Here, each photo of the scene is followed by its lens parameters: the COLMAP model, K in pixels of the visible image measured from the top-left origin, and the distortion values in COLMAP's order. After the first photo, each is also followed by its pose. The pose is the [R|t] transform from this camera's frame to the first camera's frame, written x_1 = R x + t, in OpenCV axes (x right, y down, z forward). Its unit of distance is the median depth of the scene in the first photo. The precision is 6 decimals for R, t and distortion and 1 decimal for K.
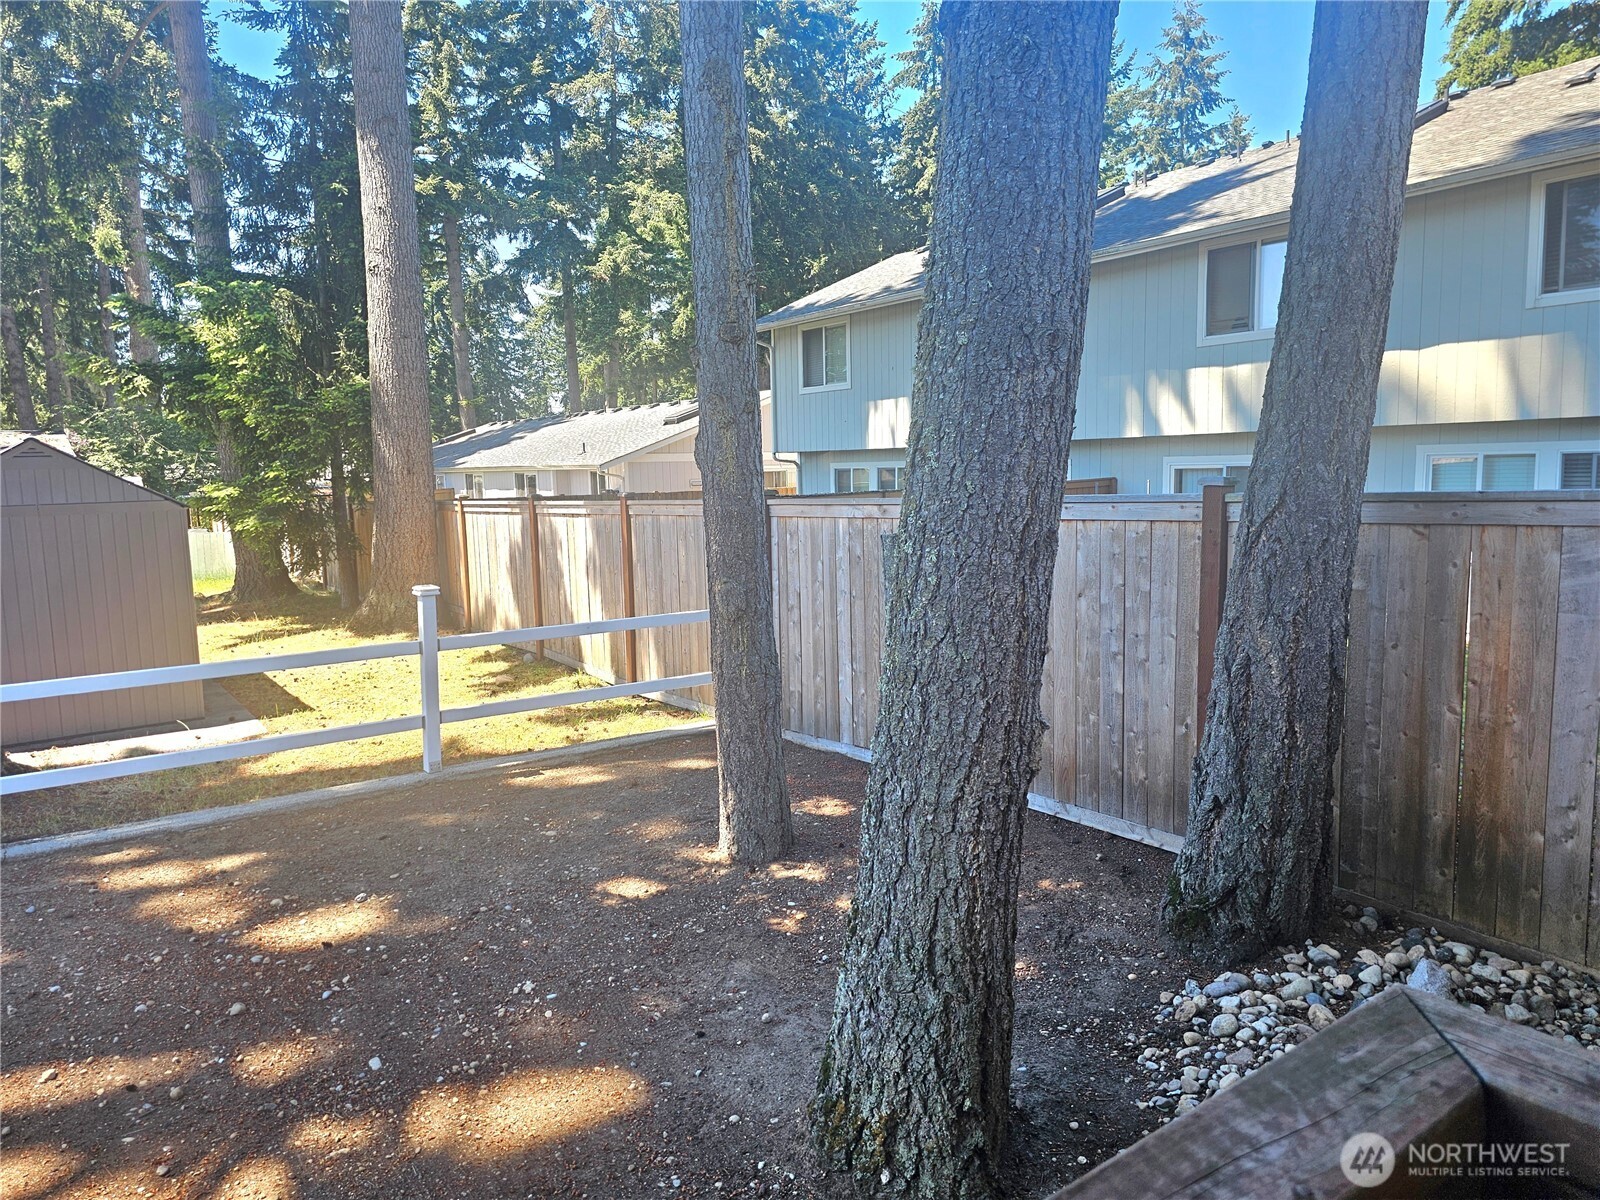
lens RADIAL K [[1069.7, 0, 796.4], [0, 1069.7, 588.5], [0, 0, 1]] dist [0.063646, -0.059816]
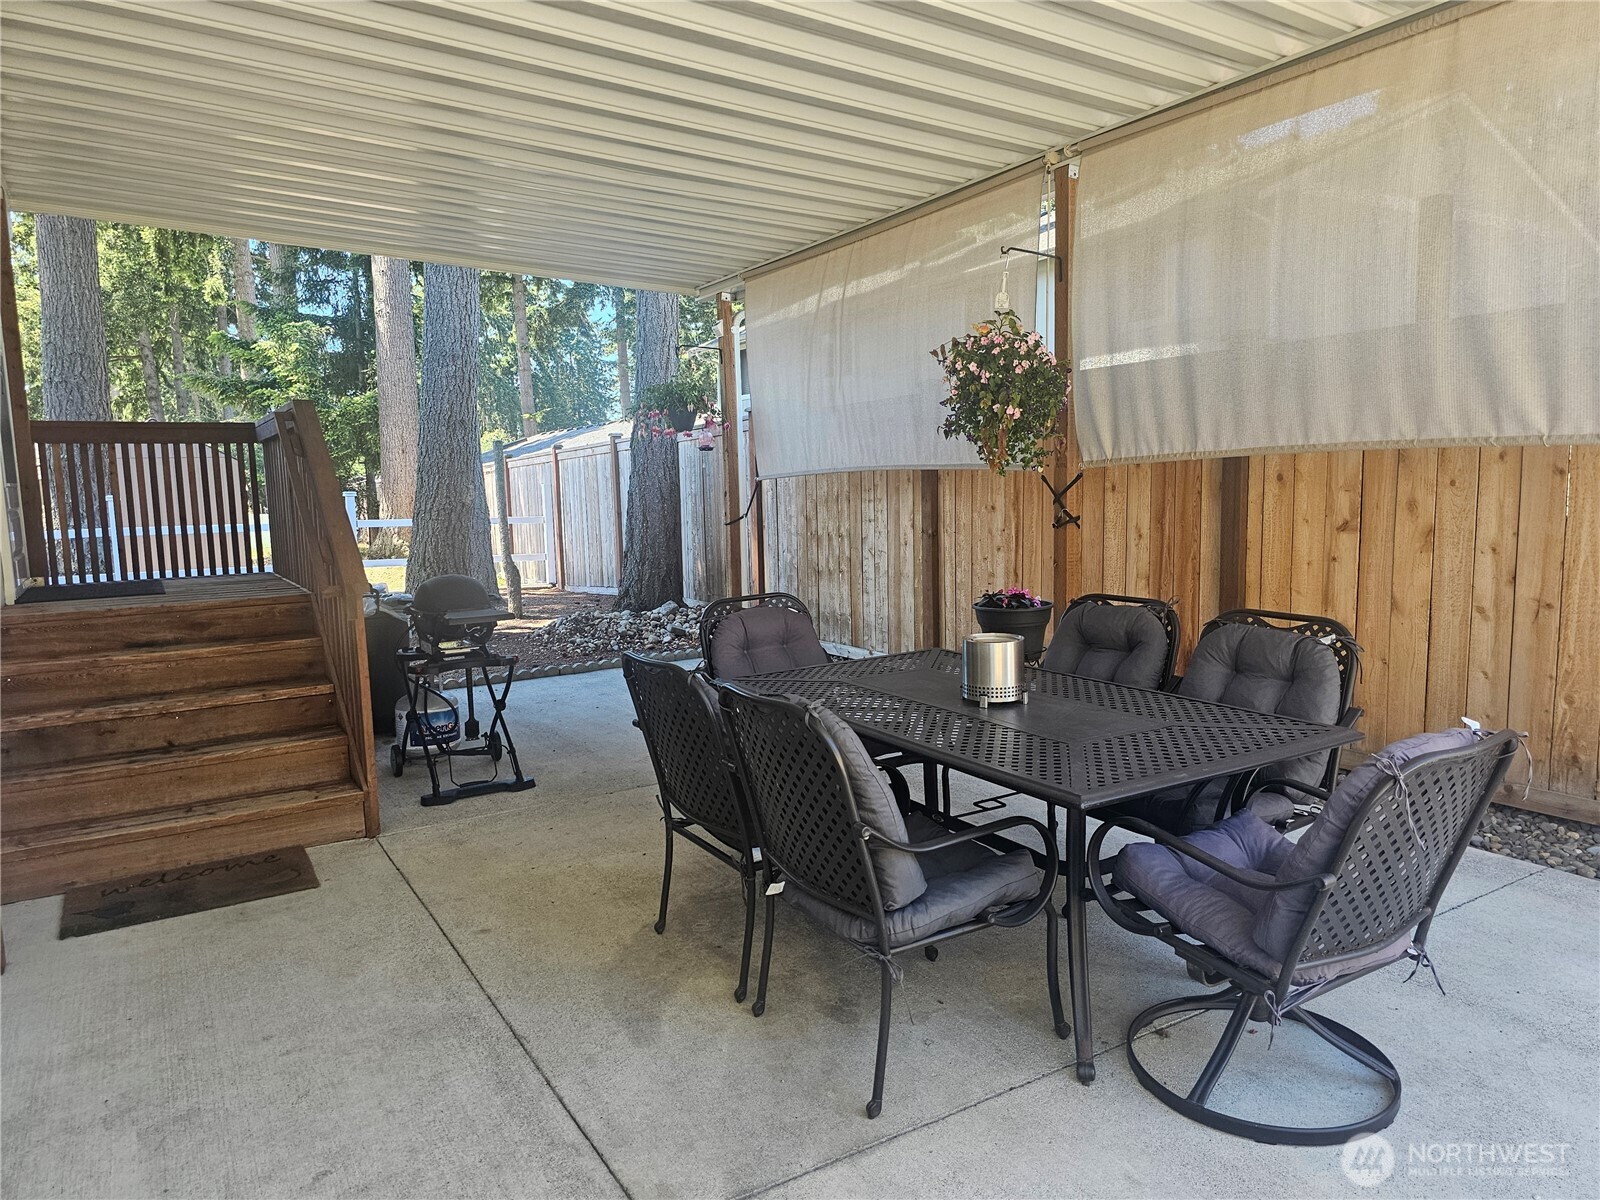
lens RADIAL K [[1069.7, 0, 804.5], [0, 1069.7, 607.9], [0, 0, 1]] dist [0.063646, -0.059816]
pose [[0.996545, 0.007227, -0.082745, 0.139894], [-0.007110, 0.999973, 0.001712, 0.044519], [0.082756, -0.001118, 0.996569, -0.187527]]
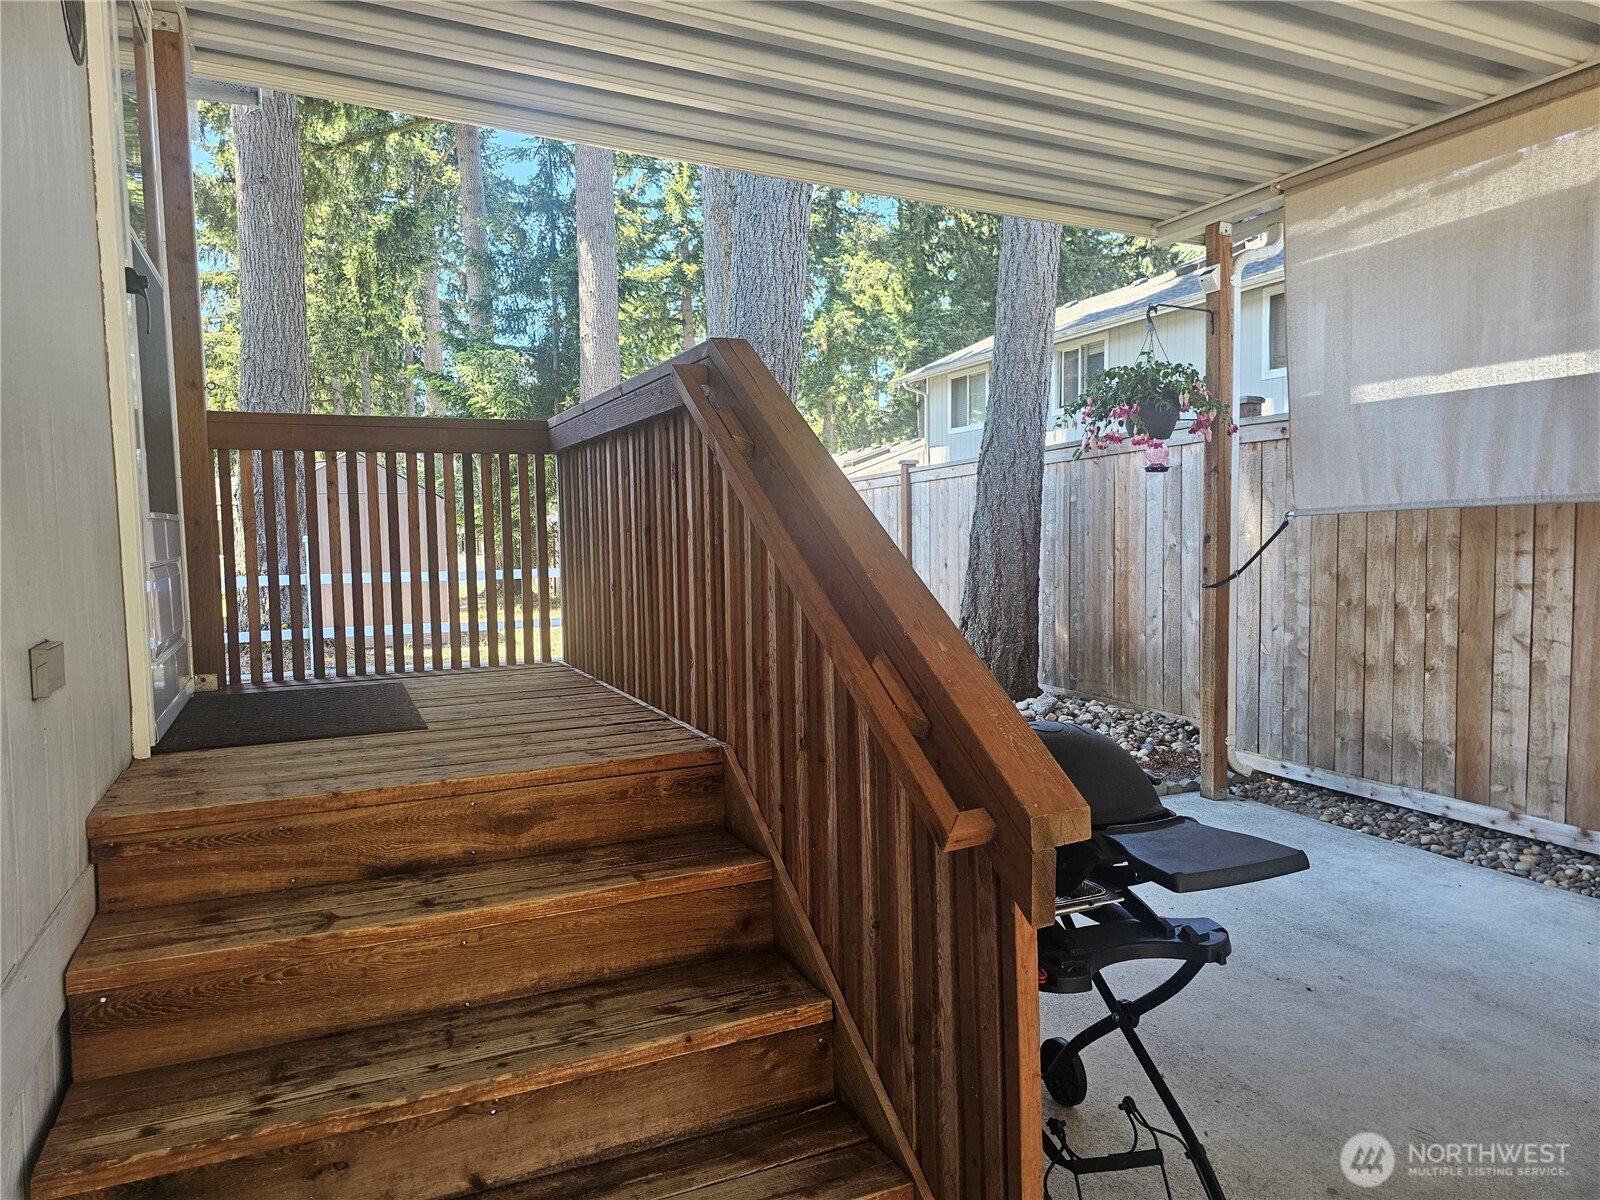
lens RADIAL K [[1069.7, 0, 794.2], [0, 1069.7, 606.7], [0, 0, 1]] dist [0.063646, -0.059816]
pose [[0.975980, 0.020743, -0.216870, 0.070725], [-0.029449, 0.998882, -0.036988, 0.035444], [0.215860, 0.042486, 0.975500, -0.101767]]
